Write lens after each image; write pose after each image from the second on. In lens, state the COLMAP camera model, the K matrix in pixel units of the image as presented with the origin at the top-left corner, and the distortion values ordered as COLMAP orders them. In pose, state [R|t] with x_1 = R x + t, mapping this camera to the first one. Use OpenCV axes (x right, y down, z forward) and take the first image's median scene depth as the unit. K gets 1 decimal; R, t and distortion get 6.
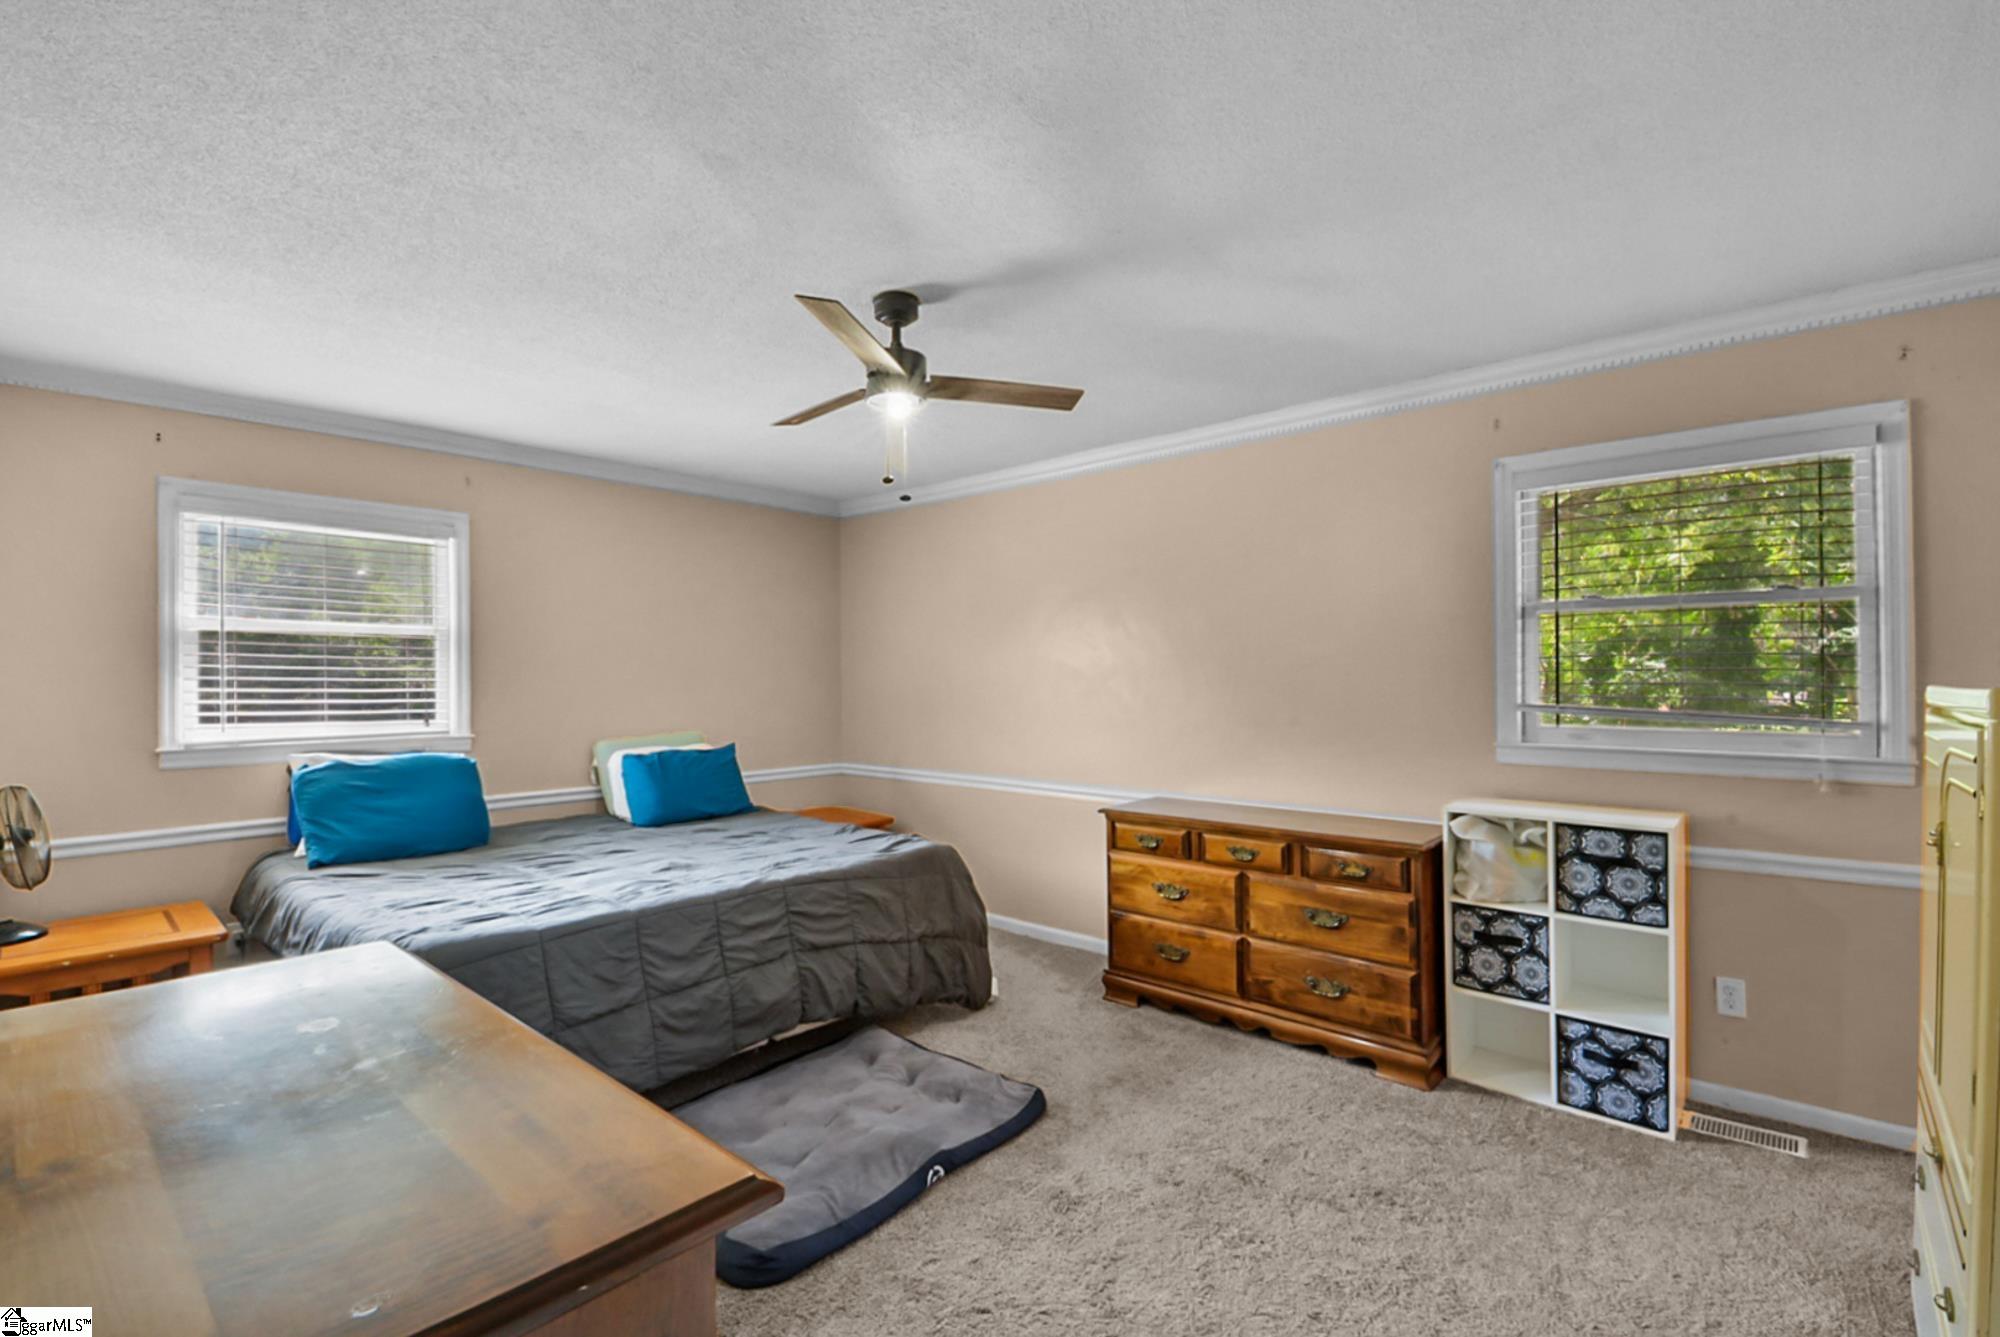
lens RADIAL K [[895.2, 0, 989.9], [0, 895.2, 671.7], [0, 0, 1]] dist [0.039722, -0.021194]
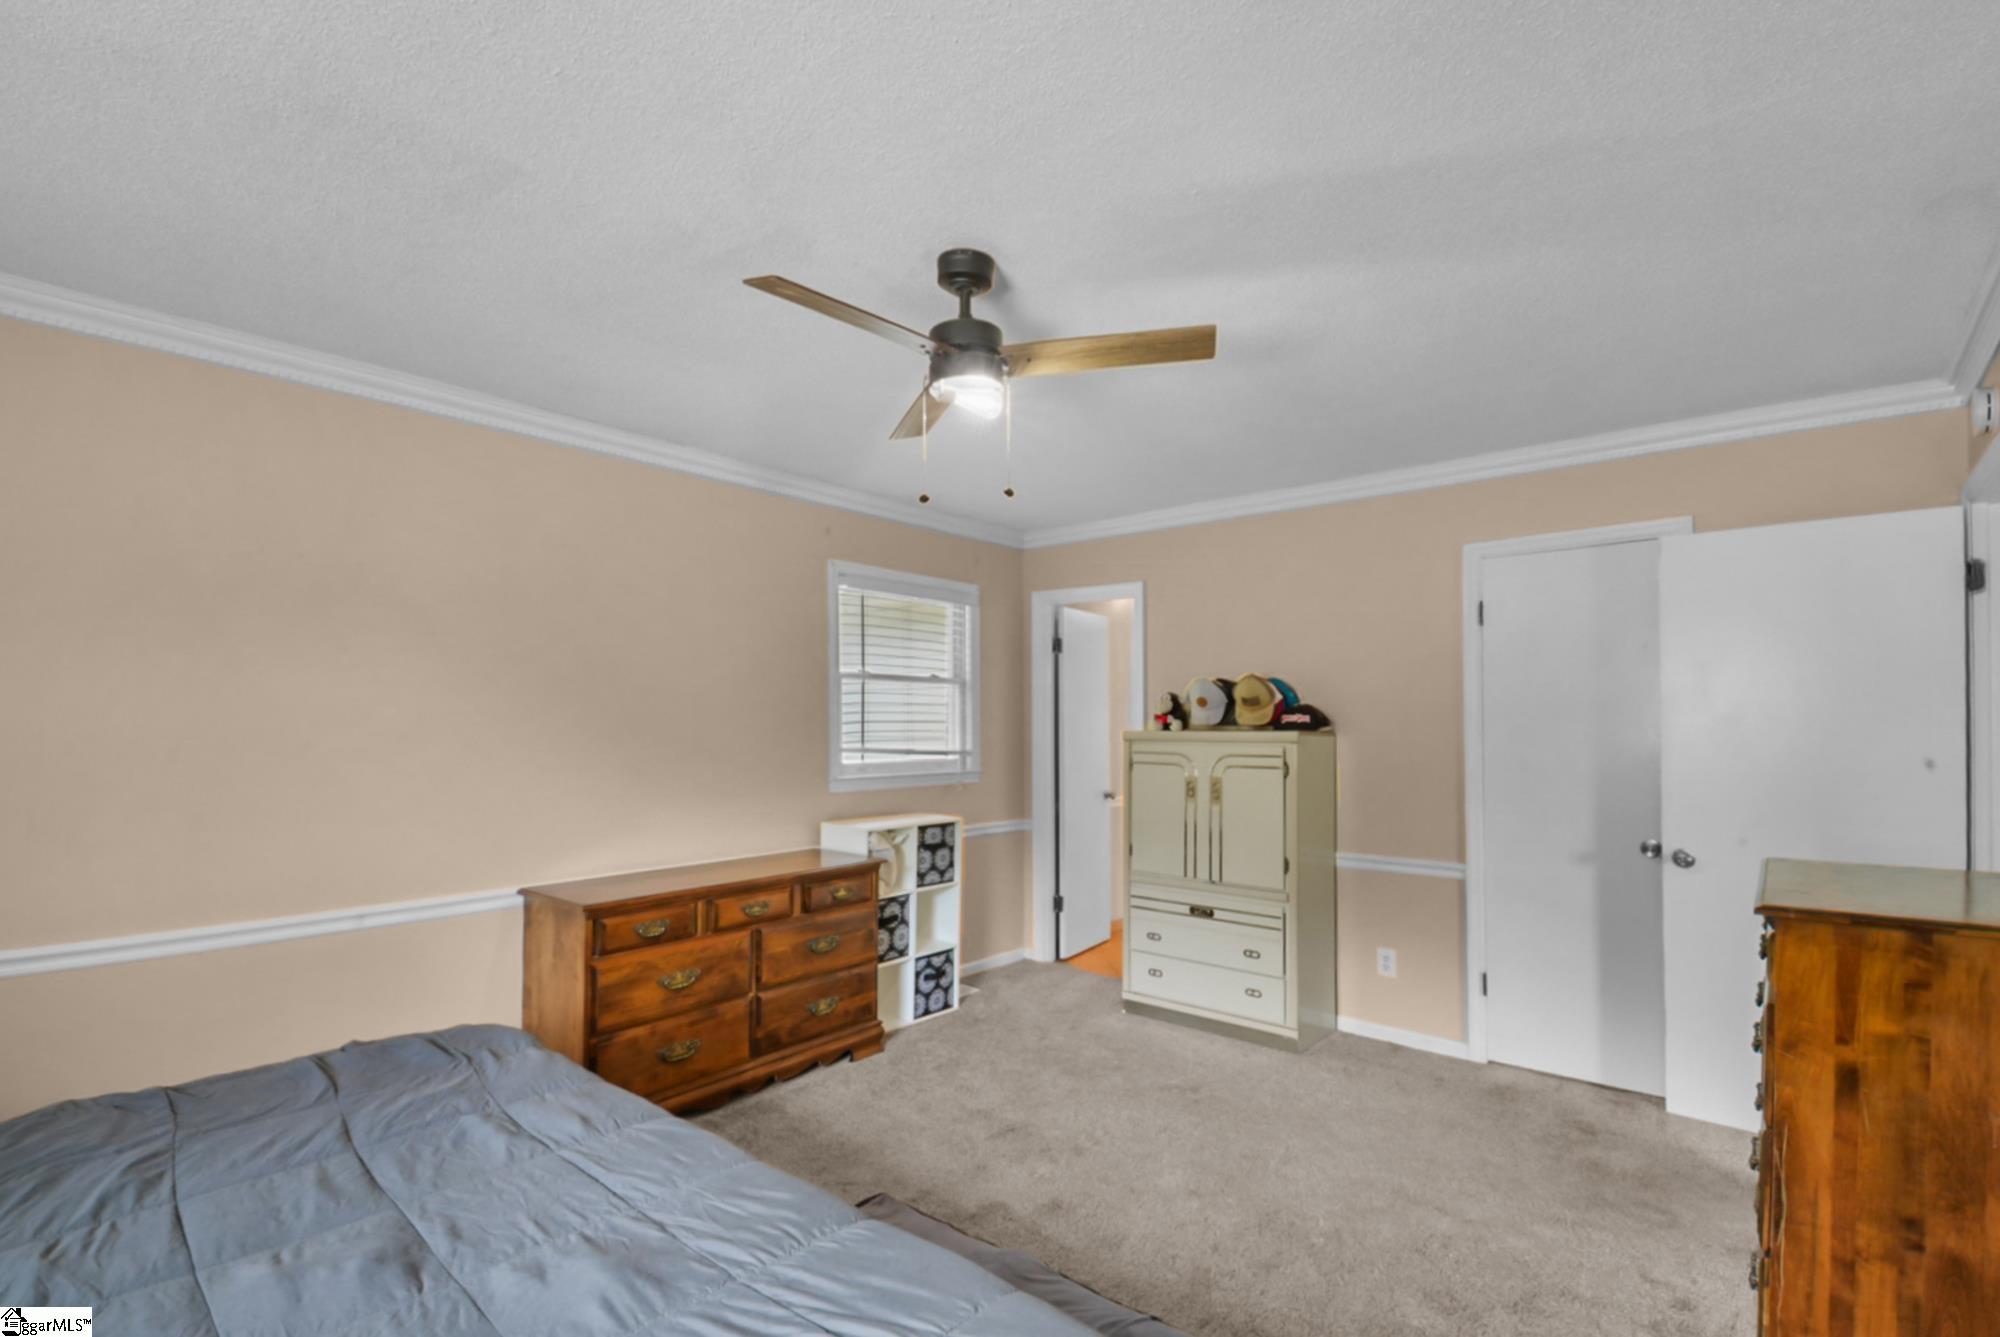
lens RADIAL K [[897.2, 0, 997.4], [0, 897.2, 718.1], [0, 0, 1]] dist [-0.000117, -0.000013]
pose [[-0.012189, 0.009309, 0.999882, -0.740452], [-0.002760, 0.999953, -0.009343, 0.005123], [-0.999922, -0.002874, -0.012162, 0.805787]]
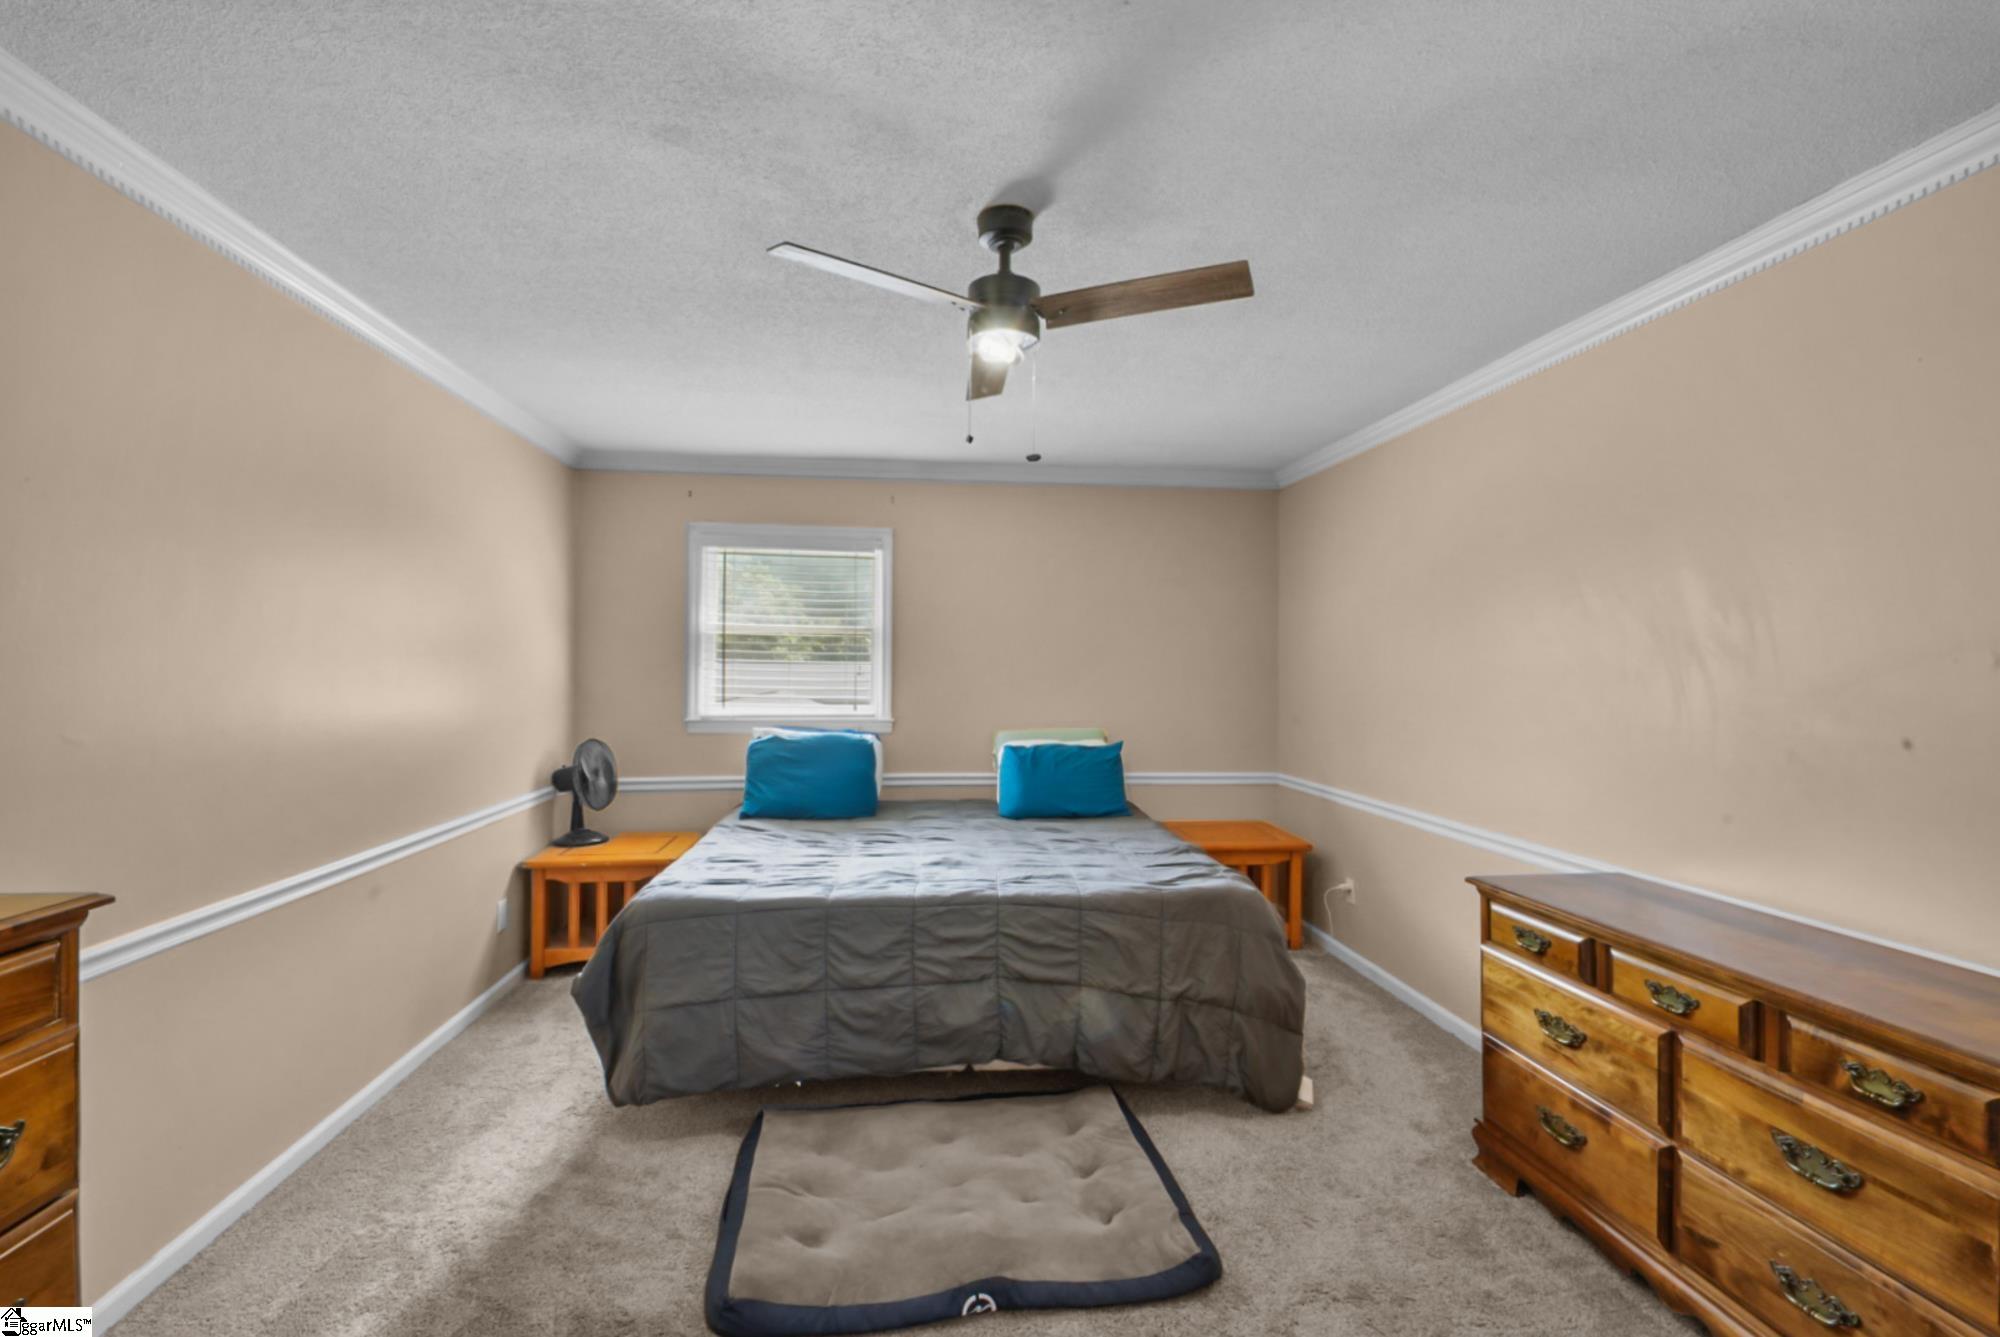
lens RADIAL K [[881.8, 0, 997.1], [0, 881.8, 662.3], [0, 0, 1]] dist [0.039028, -0.024138]
pose [[0.750681, 0.005576, -0.660642, 0.357611], [-0.006634, 0.999978, 0.000902, -0.006133], [0.660632, 0.003705, 0.750701, 0.321250]]
